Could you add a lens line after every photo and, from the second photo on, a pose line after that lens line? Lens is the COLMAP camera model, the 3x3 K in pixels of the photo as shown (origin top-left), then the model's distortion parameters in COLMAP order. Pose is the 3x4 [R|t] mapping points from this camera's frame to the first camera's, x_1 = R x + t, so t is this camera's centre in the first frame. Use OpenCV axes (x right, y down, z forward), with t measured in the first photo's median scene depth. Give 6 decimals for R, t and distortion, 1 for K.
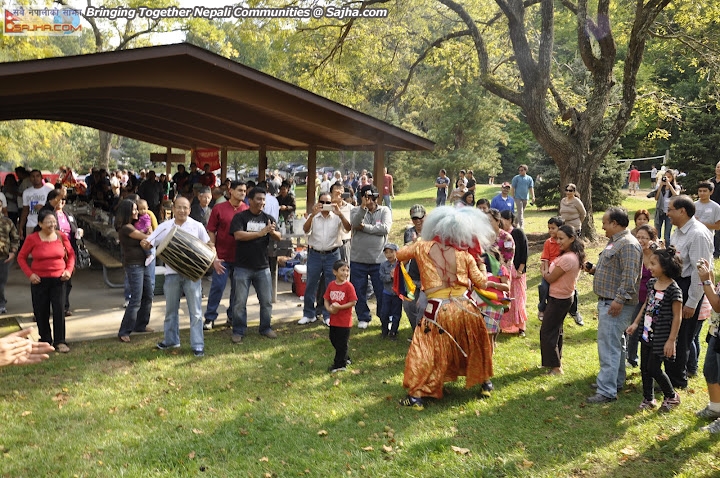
lens RADIAL K [[812.7, 0, 360.0], [0, 812.7, 239.0], [0, 0, 1]] dist [-0.007930, 0.419179]
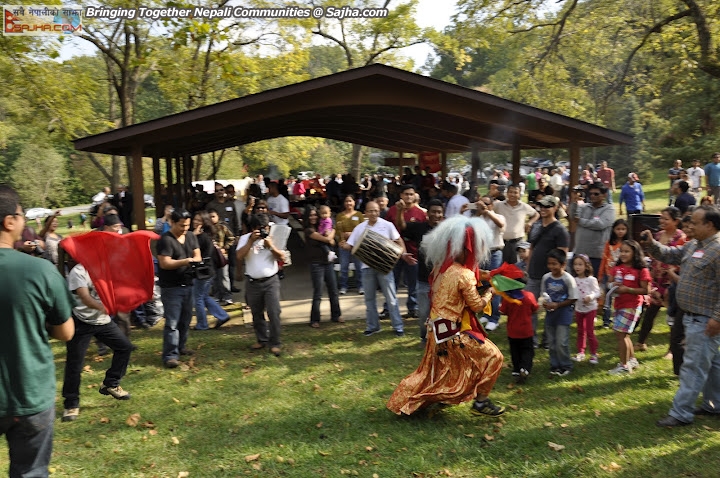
lens RADIAL K [[812.7, 0, 360.0], [0, 812.7, 239.0], [0, 0, 1]] dist [-0.007930, 0.419179]
pose [[0.905808, -0.002708, -0.423679, 0.191068], [0.010613, 0.999811, 0.016300, -0.014277], [0.423555, -0.019261, 0.905666, -0.025303]]
